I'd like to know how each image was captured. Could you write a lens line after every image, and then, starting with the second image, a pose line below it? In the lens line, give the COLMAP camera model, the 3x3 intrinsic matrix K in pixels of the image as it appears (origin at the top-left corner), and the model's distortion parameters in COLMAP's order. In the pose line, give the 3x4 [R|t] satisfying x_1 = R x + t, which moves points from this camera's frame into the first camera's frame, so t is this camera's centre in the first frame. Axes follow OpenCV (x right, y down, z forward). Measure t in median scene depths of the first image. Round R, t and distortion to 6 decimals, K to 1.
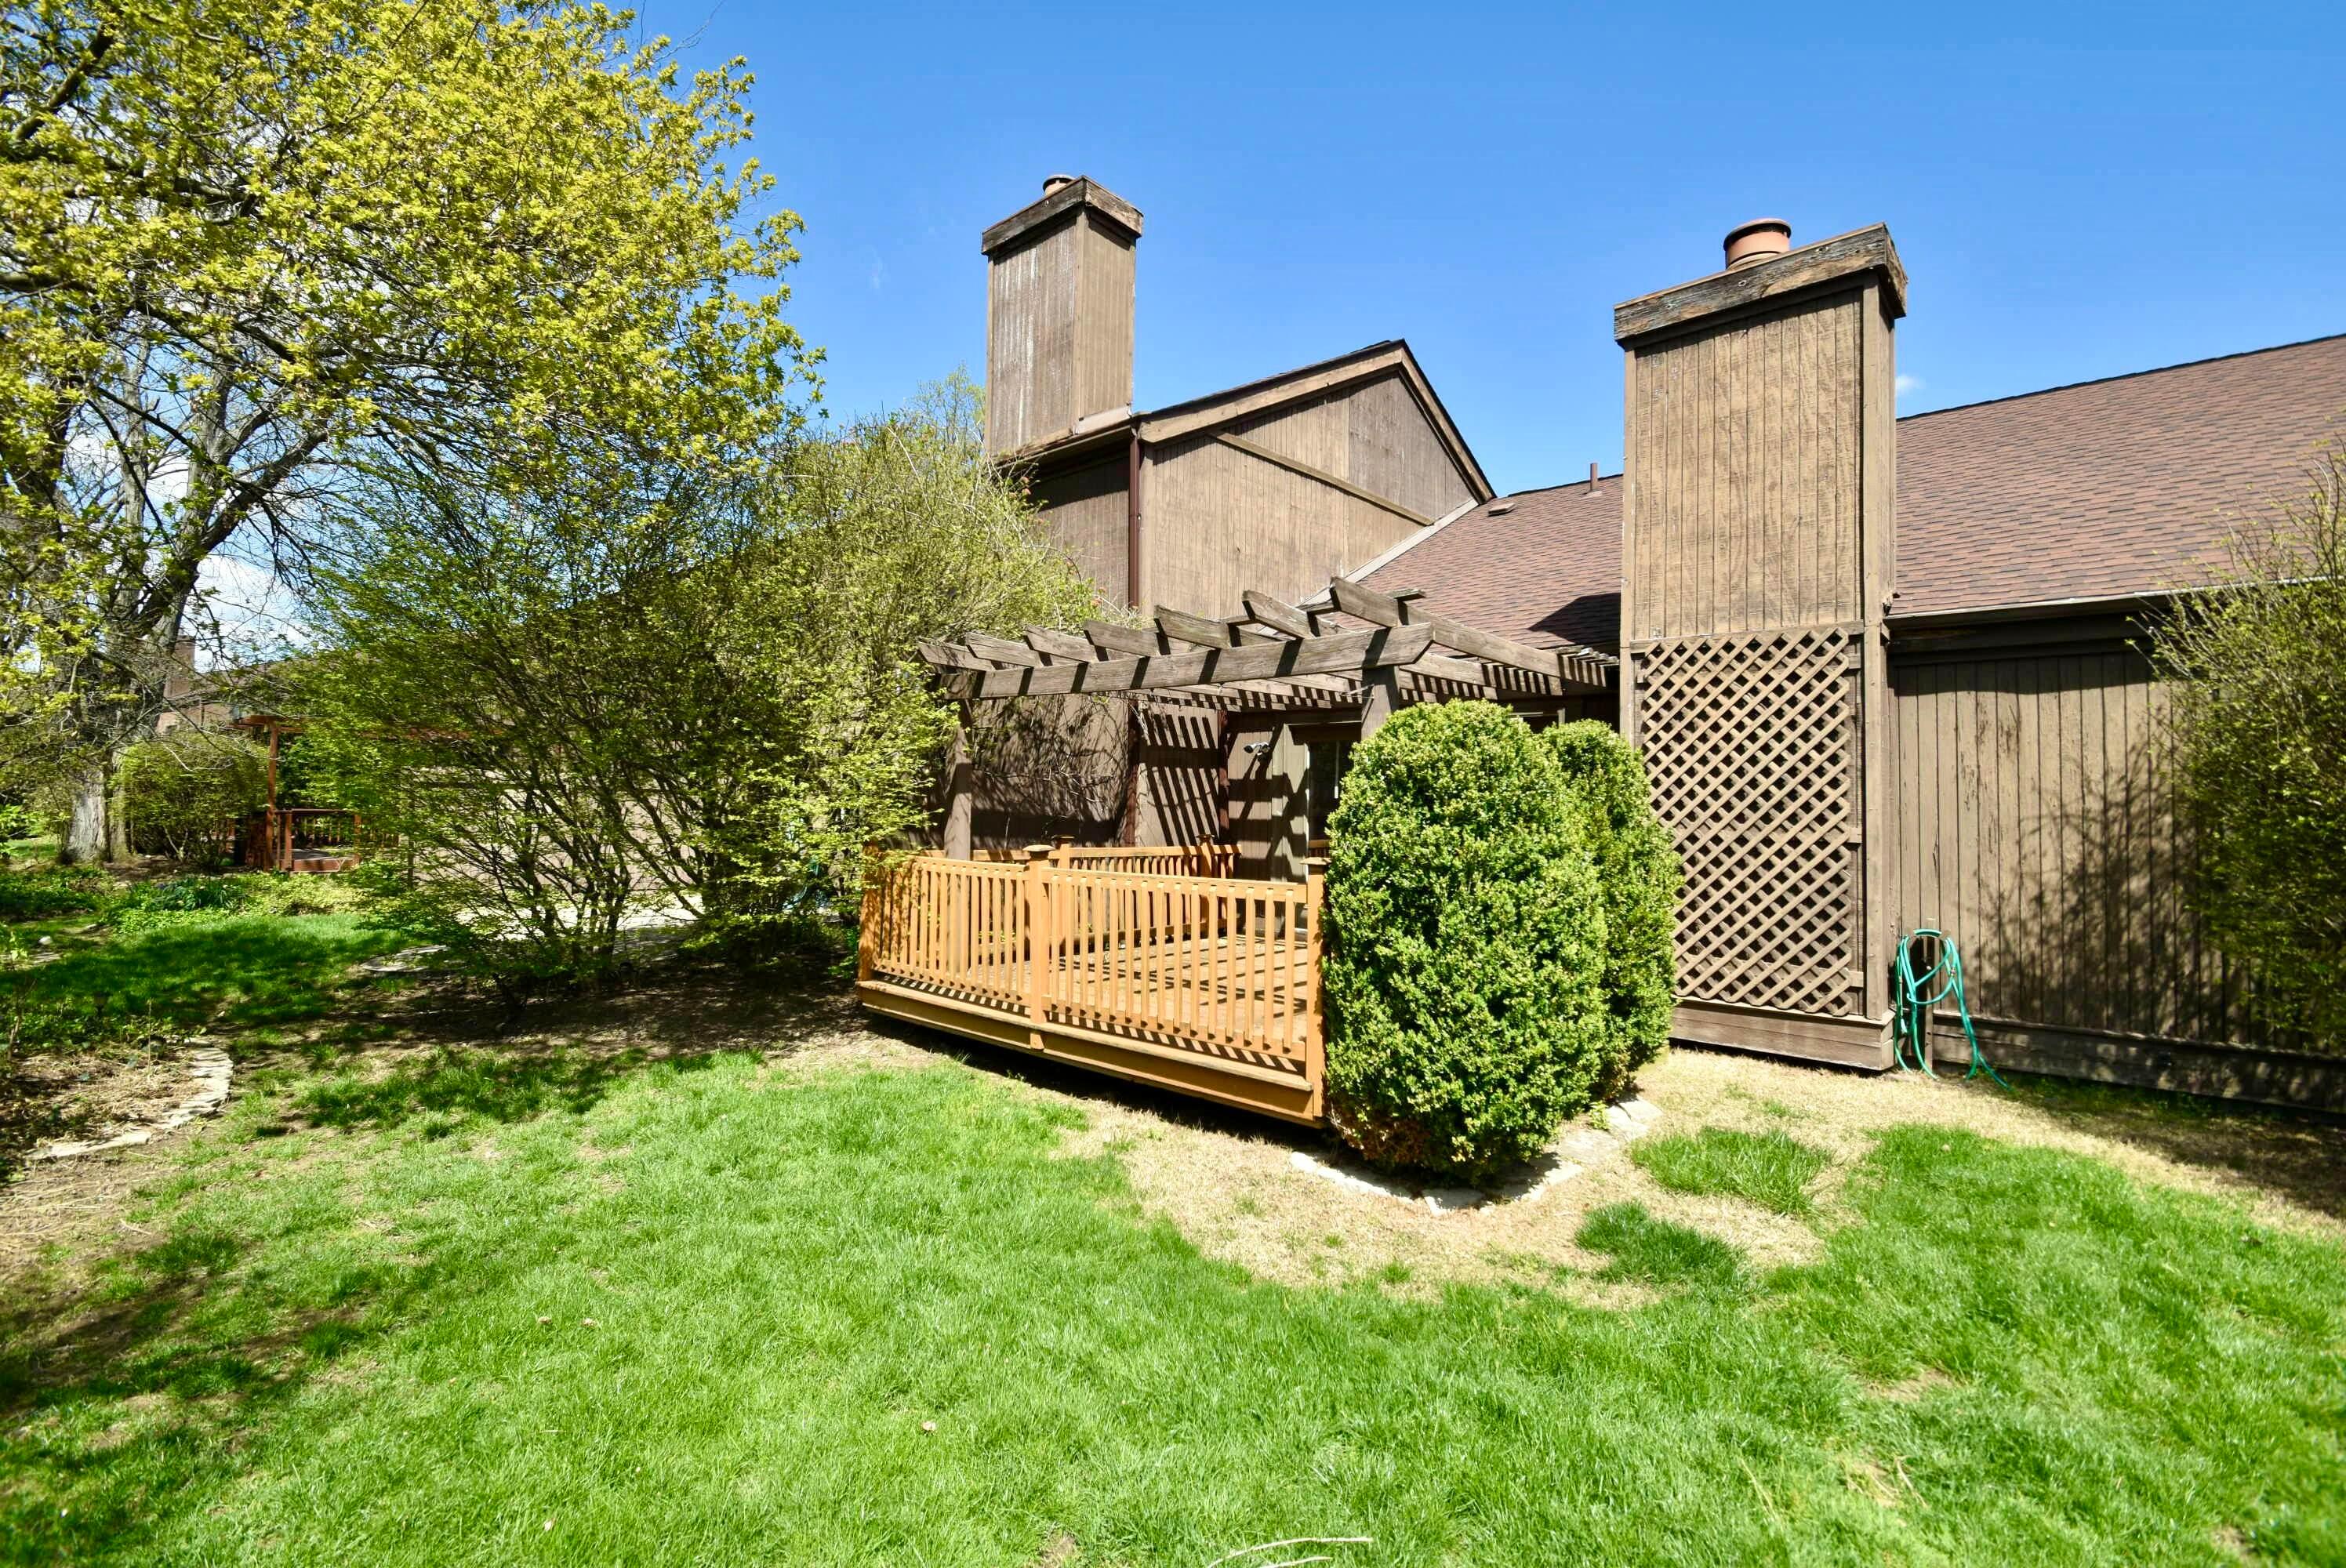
lens RADIAL K [[1031.9, 0, 1190.1], [0, 1031.9, 782.8], [0, 0, 1]] dist [-0.004989, -0.007299]
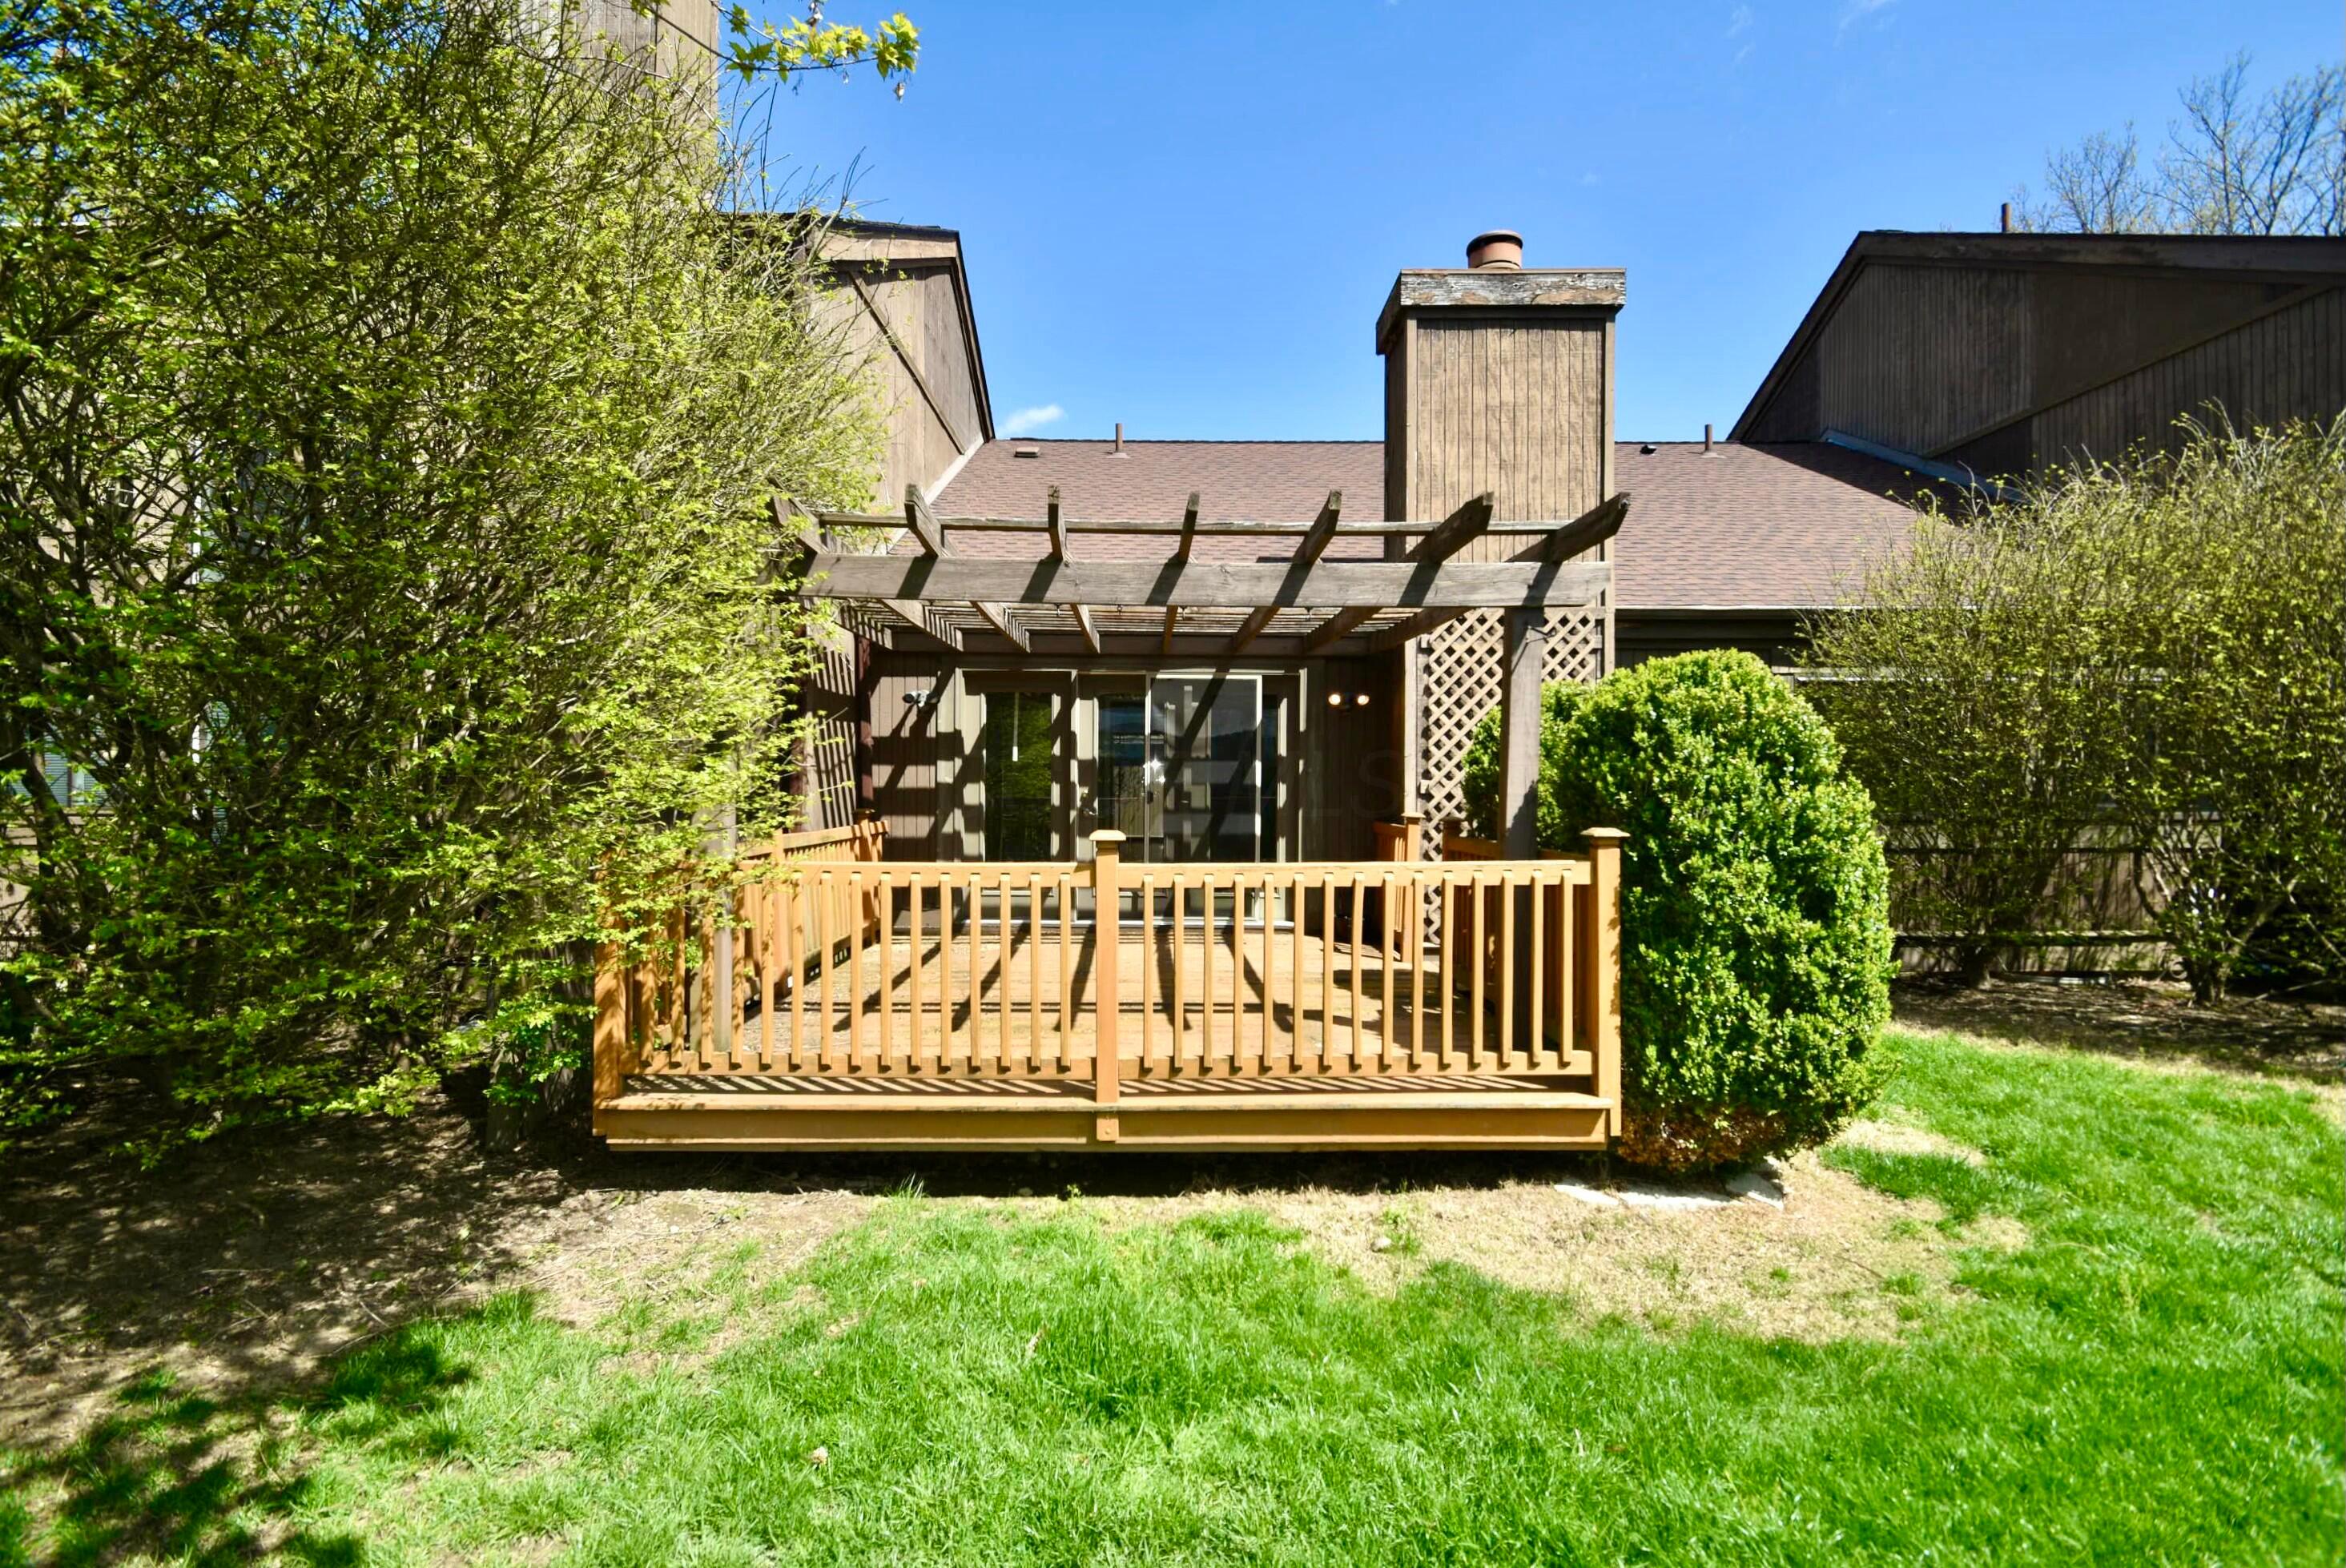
lens RADIAL K [[1031.8, 0, 1174.3], [0, 1031.8, 787.4], [0, 0, 1]] dist [-0.004989, -0.007299]
pose [[0.742706, -0.017553, 0.669387, -0.450199], [-0.008565, 0.999326, 0.035708, 0.008003], [-0.669563, -0.032254, 0.742055, 0.402912]]
